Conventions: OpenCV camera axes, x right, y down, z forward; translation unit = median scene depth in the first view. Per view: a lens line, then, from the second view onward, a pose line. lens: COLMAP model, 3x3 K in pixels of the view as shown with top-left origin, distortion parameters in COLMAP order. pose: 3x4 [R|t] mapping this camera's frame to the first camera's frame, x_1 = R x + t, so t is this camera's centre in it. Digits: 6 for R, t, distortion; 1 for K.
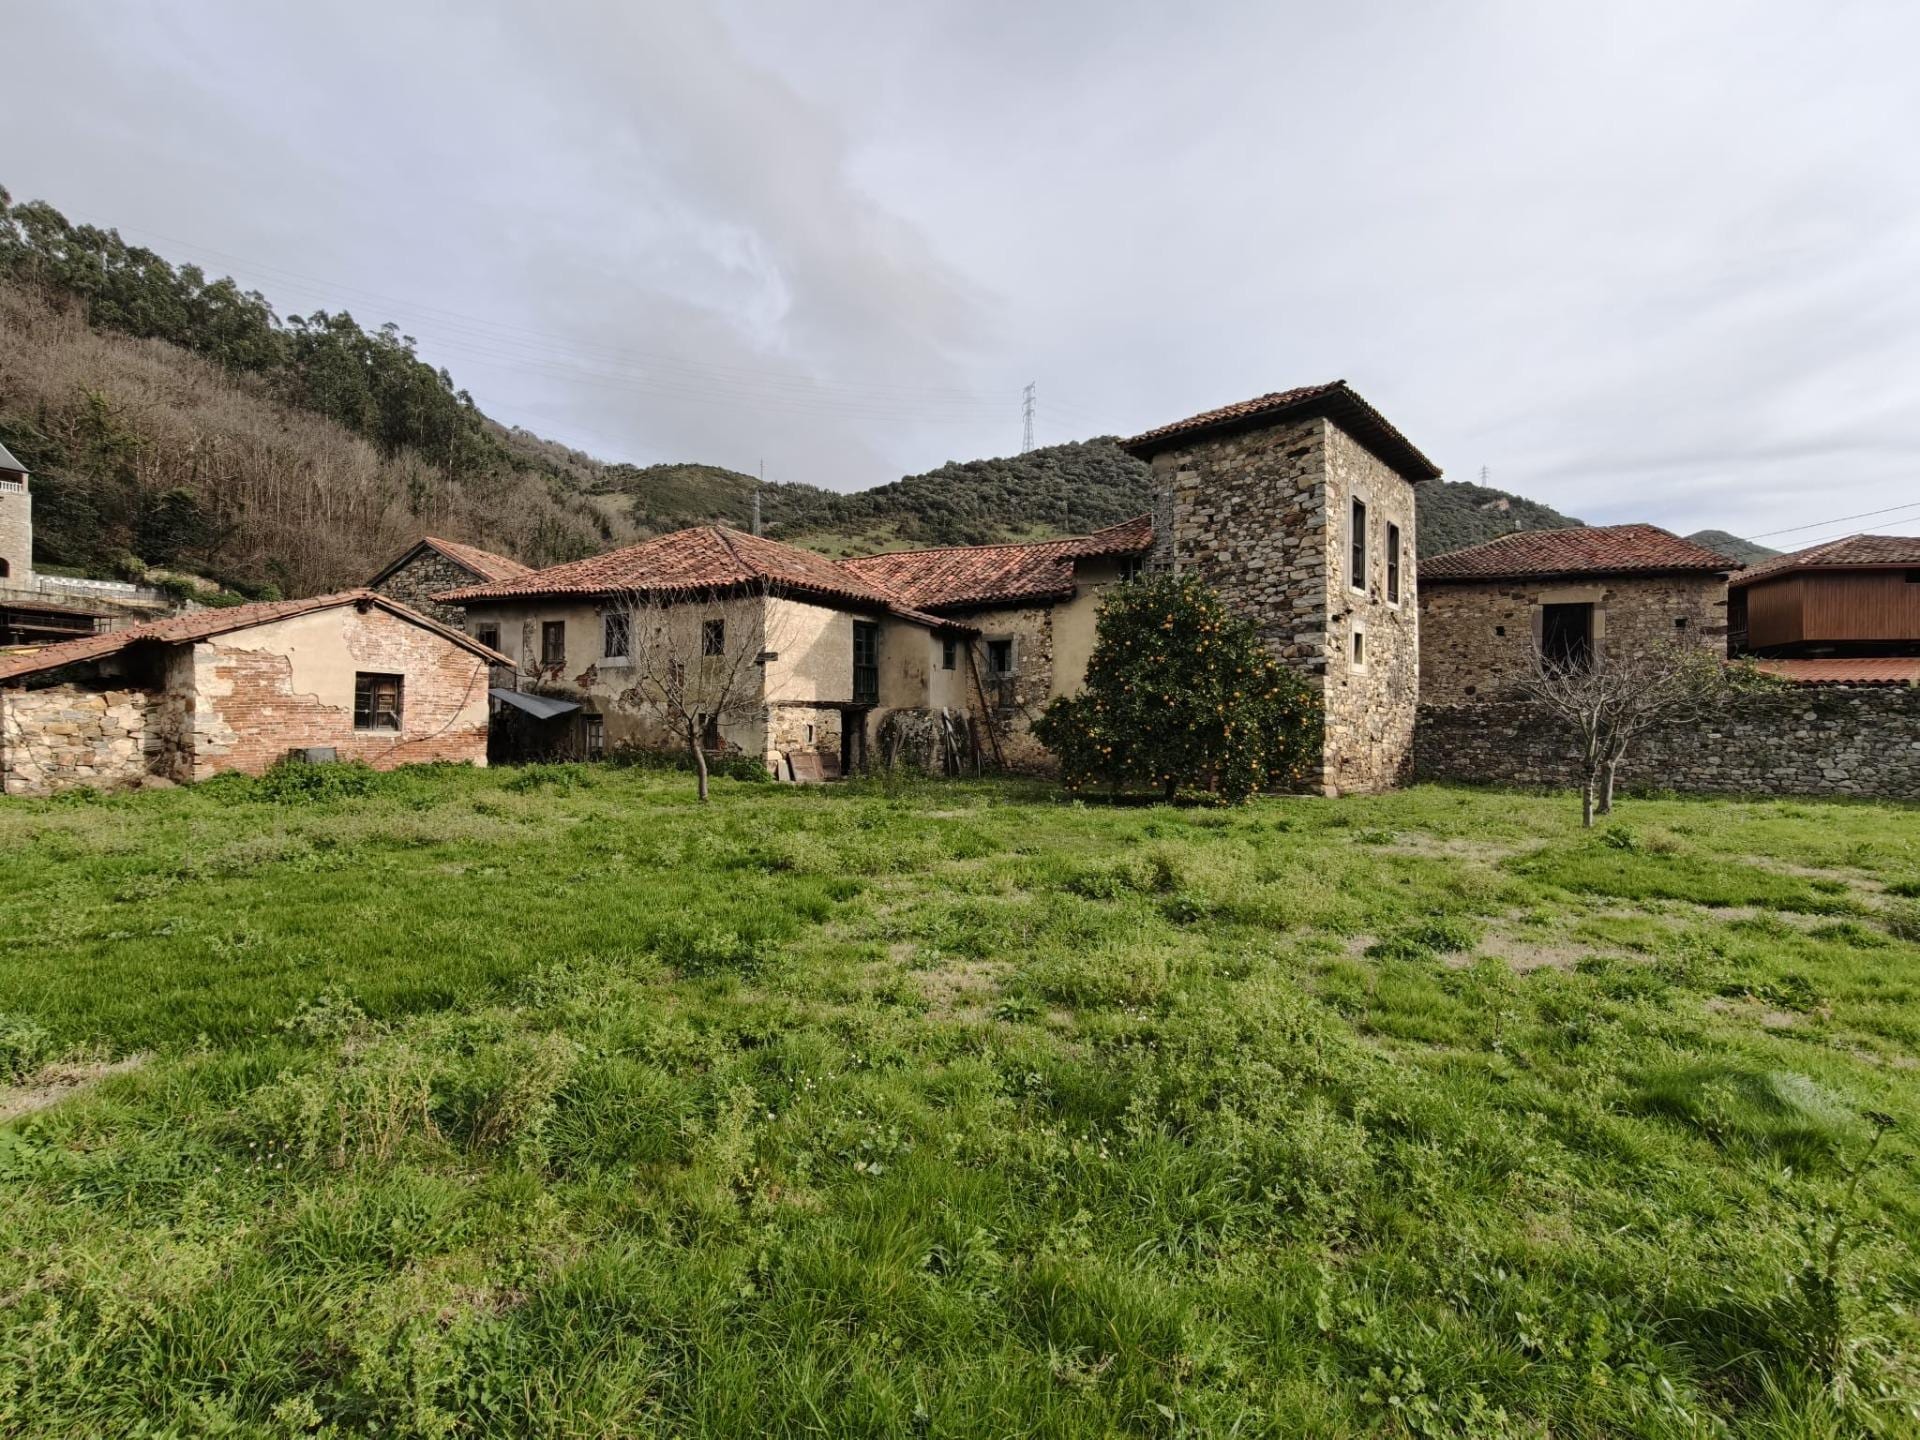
lens RADIAL K [[860.6, 0, 960.5], [0, 860.6, 723.6], [0, 0, 1]] dist [0.001575, 0.000461]
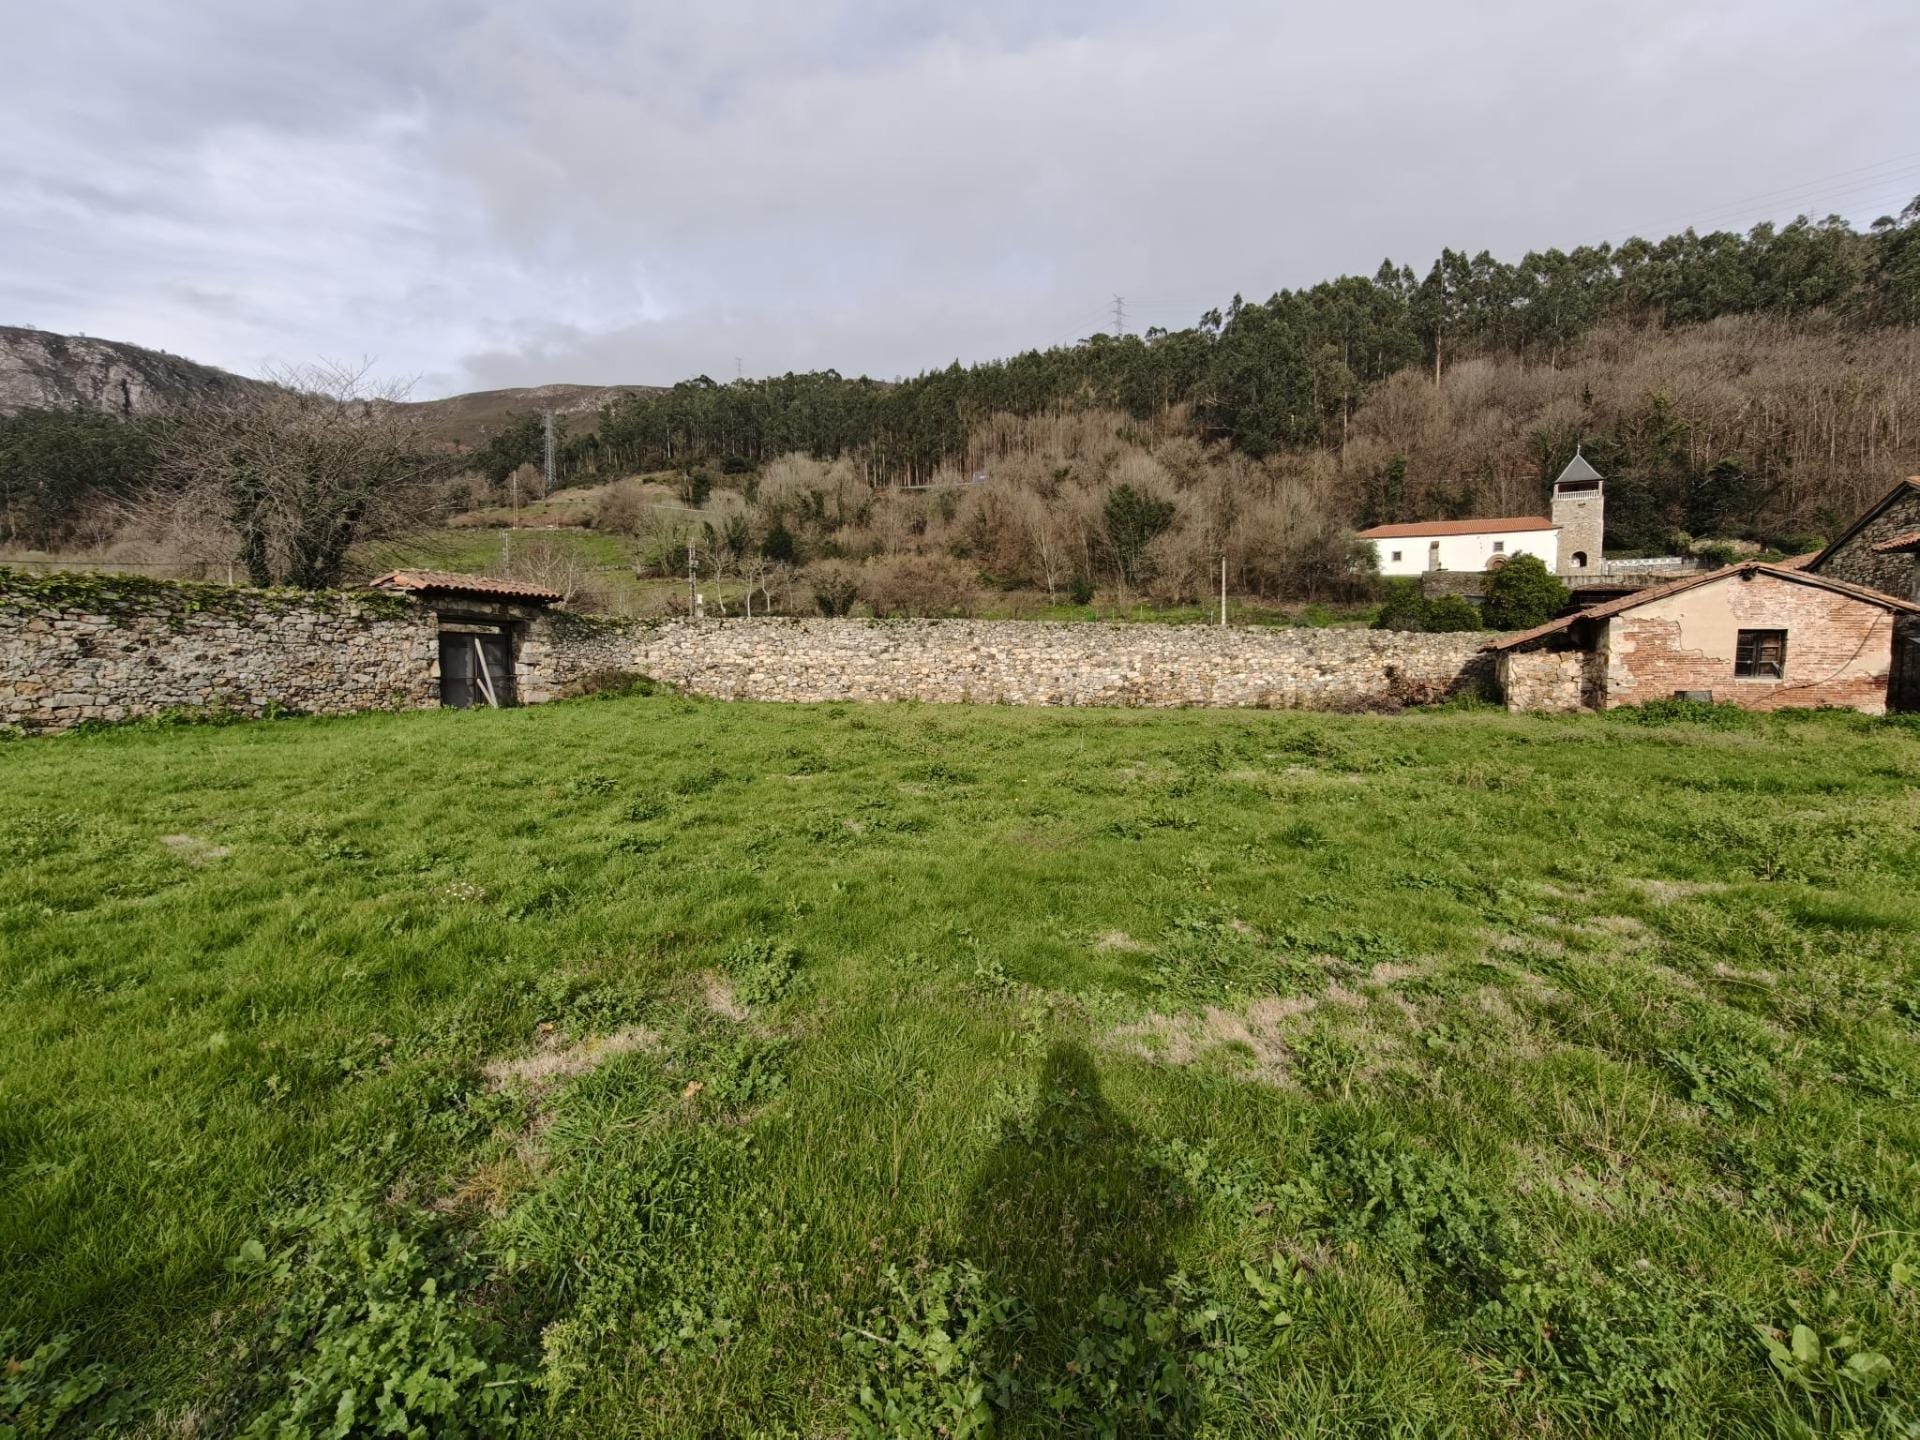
lens RADIAL K [[860.6, 0, 961.0], [0, 860.6, 721.6], [0, 0, 1]] dist [0.001575, 0.000461]
pose [[0.097628, 0.048420, -0.994044, 0.335732], [-0.005345, 0.998827, 0.048128, 0.013963], [0.995209, 0.000614, 0.097772, -0.175810]]
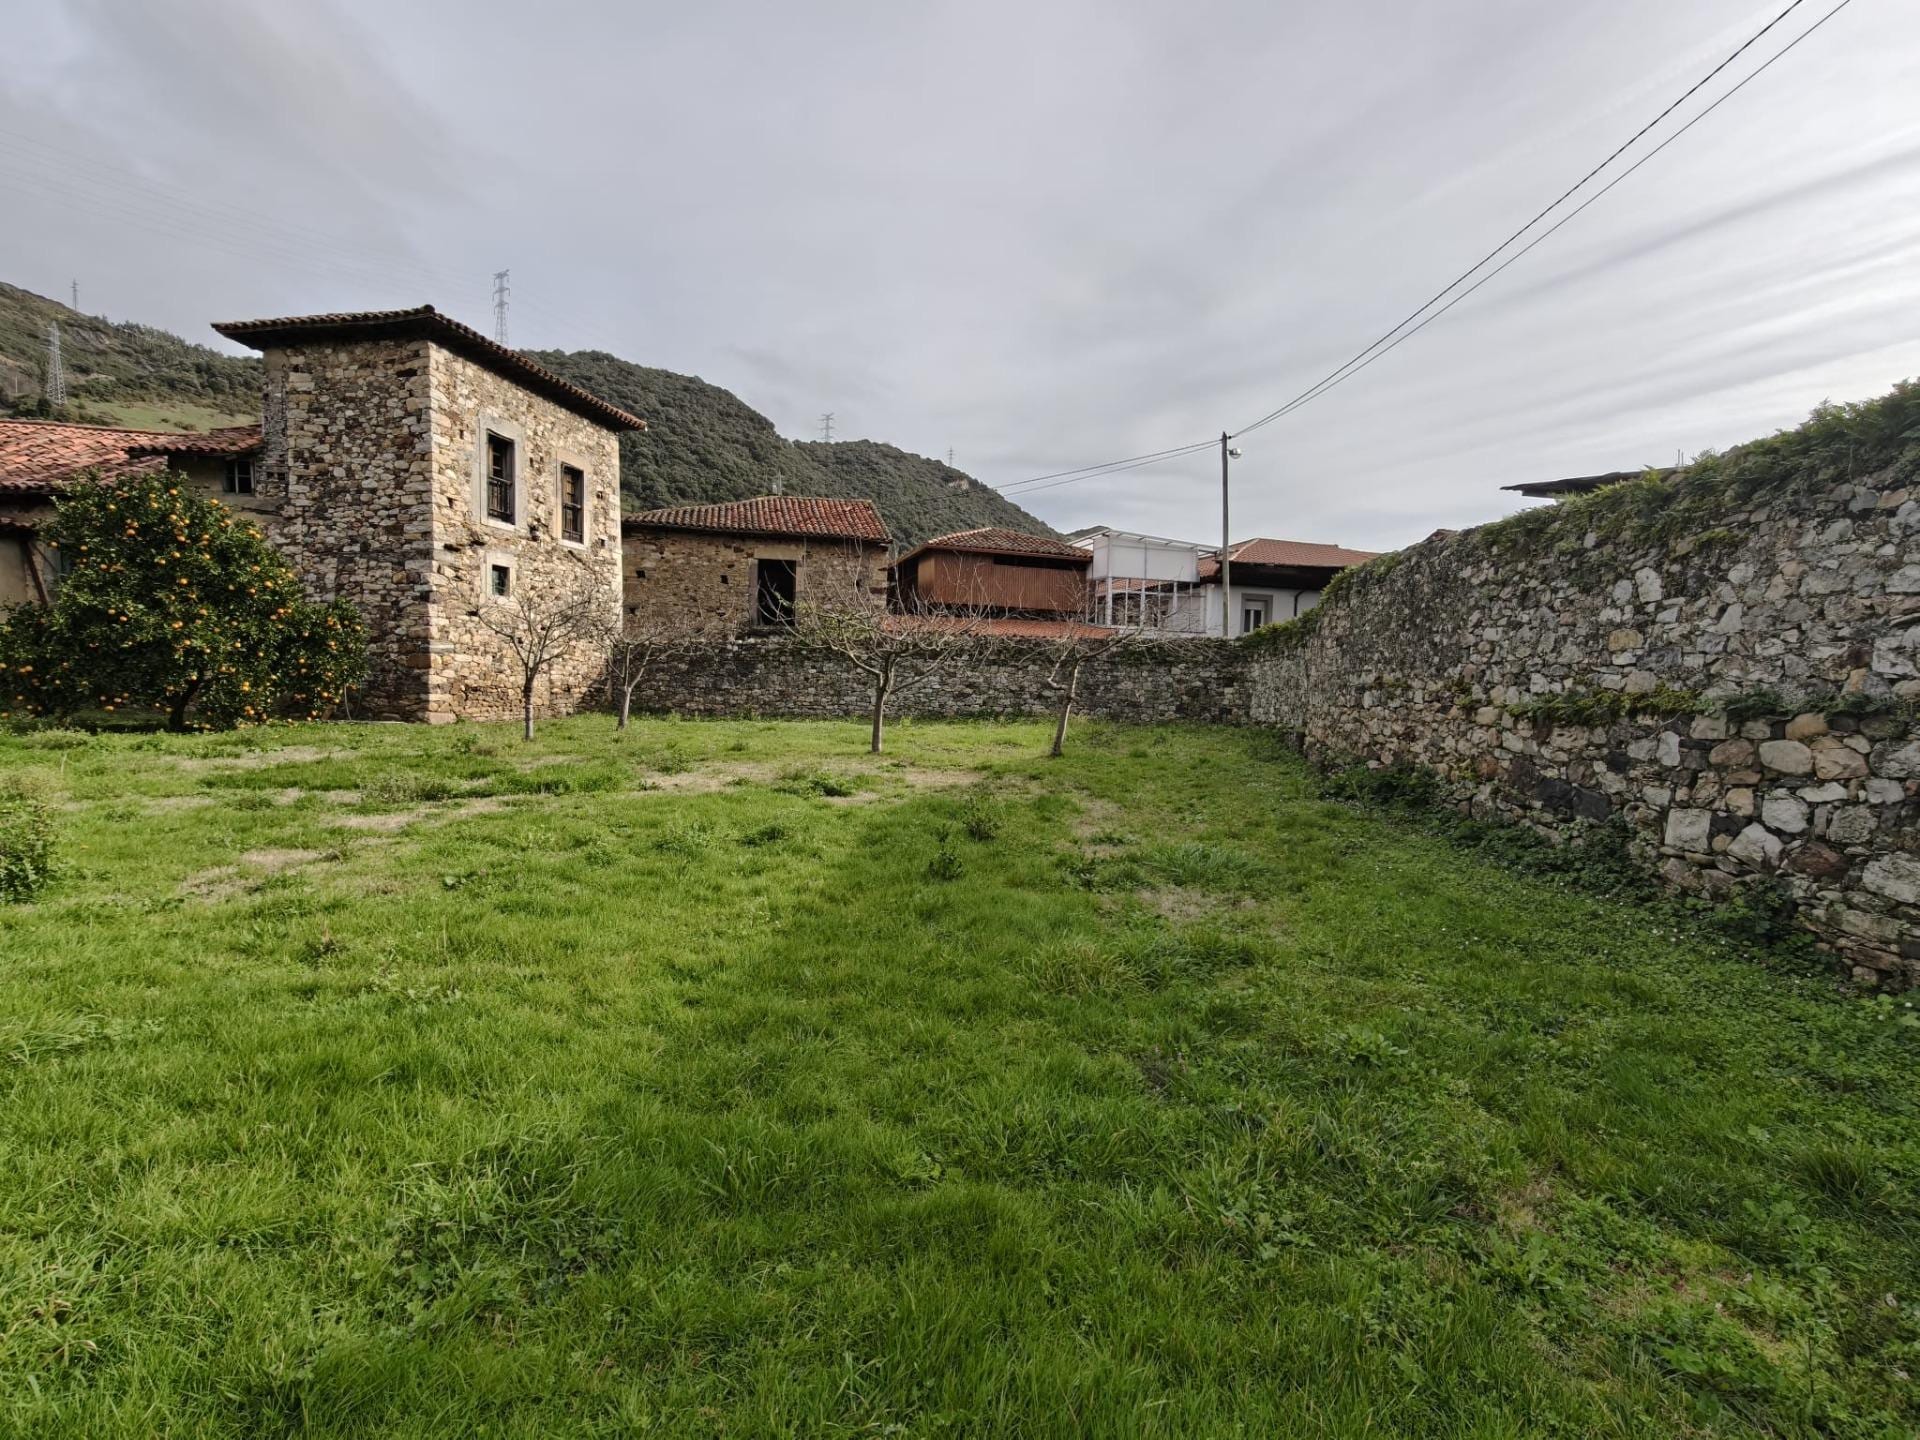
lens RADIAL K [[860.6, 0, 960.9], [0, 860.6, 722.5], [0, 0, 1]] dist [0.001575, 0.000461]
pose [[0.850594, -0.013410, 0.525652, 0.352340], [-0.019554, 0.998177, 0.057107, 0.011437], [-0.525460, -0.058853, 0.848781, -0.160373]]
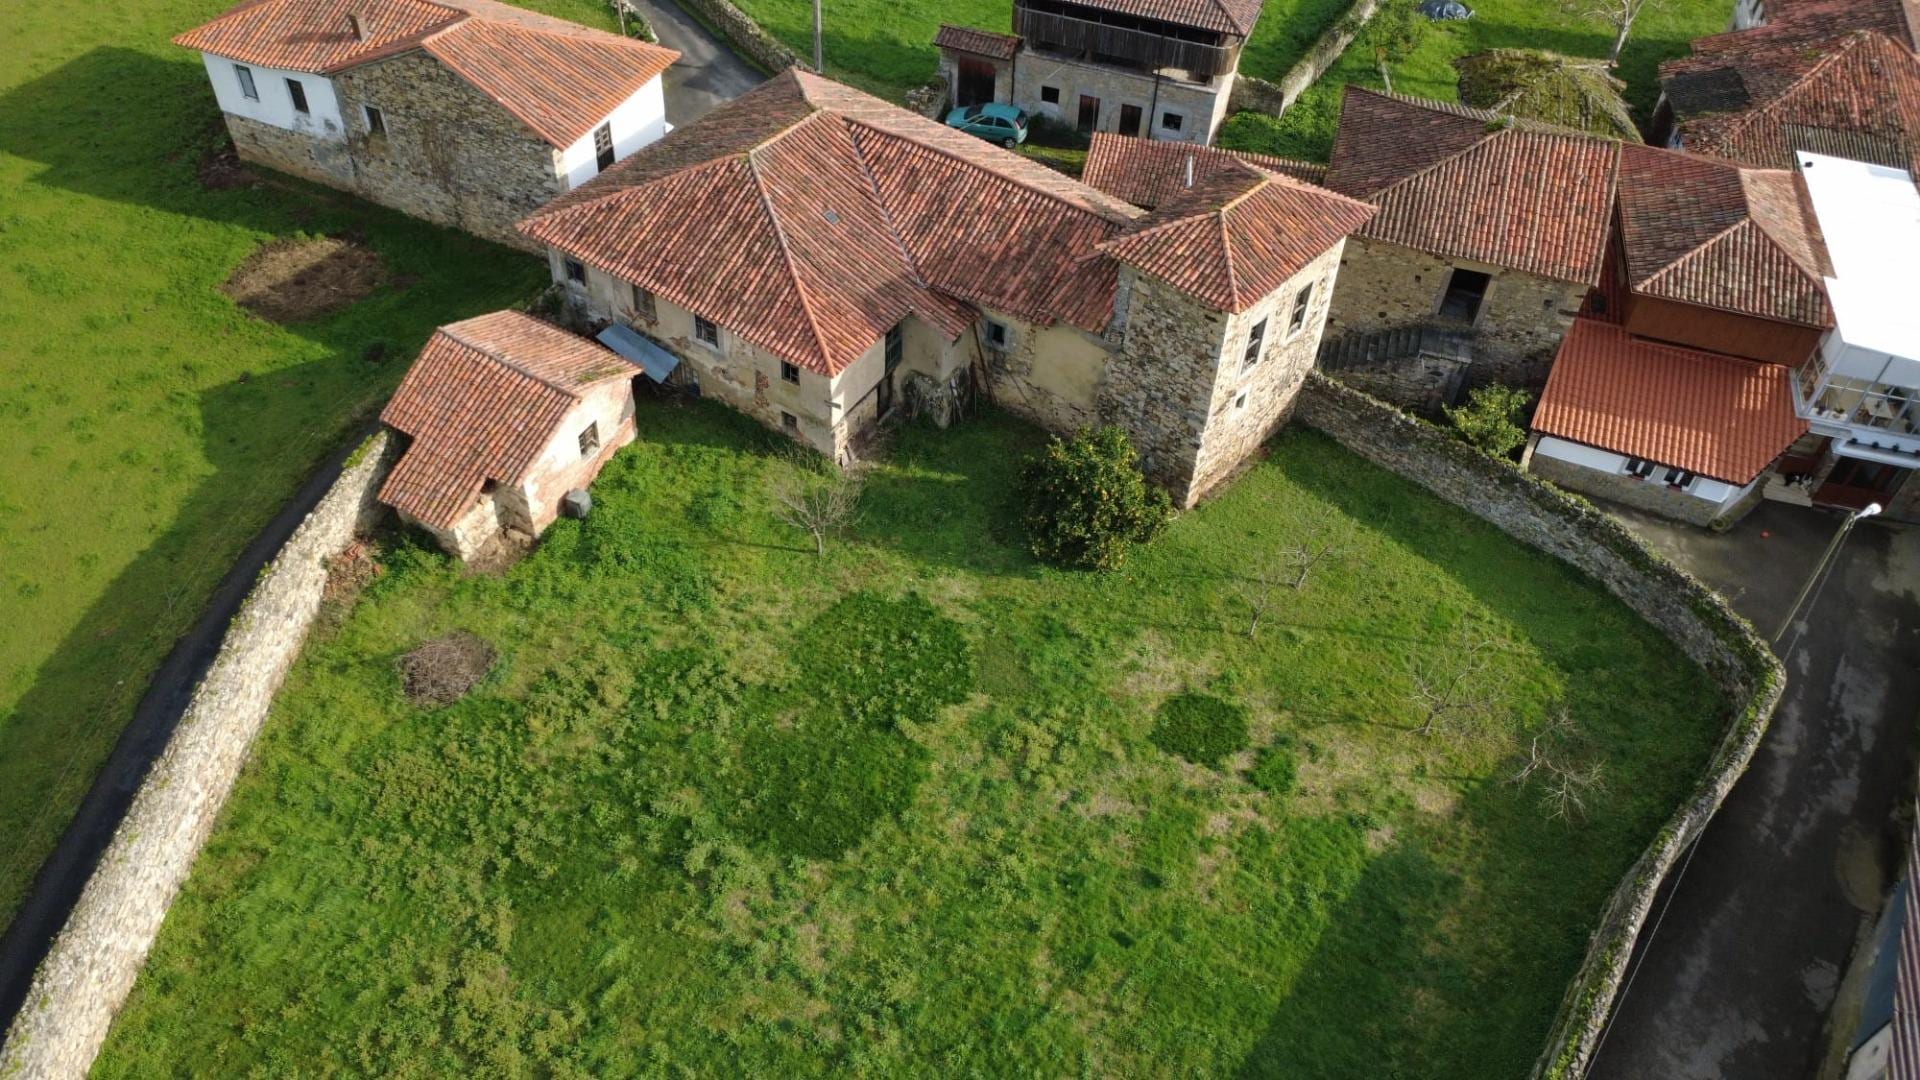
lens RADIAL K [[1393.4, 0, 963.4], [0, 1393.4, 534.5], [0, 0, 1]] dist [-0.002261, -0.003331]
pose [[0.998983, 0.033503, 0.030174, -0.060107], [-0.045030, 0.707267, 0.705511, -1.428167], [0.002295, -0.706152, 0.708056, -0.745493]]
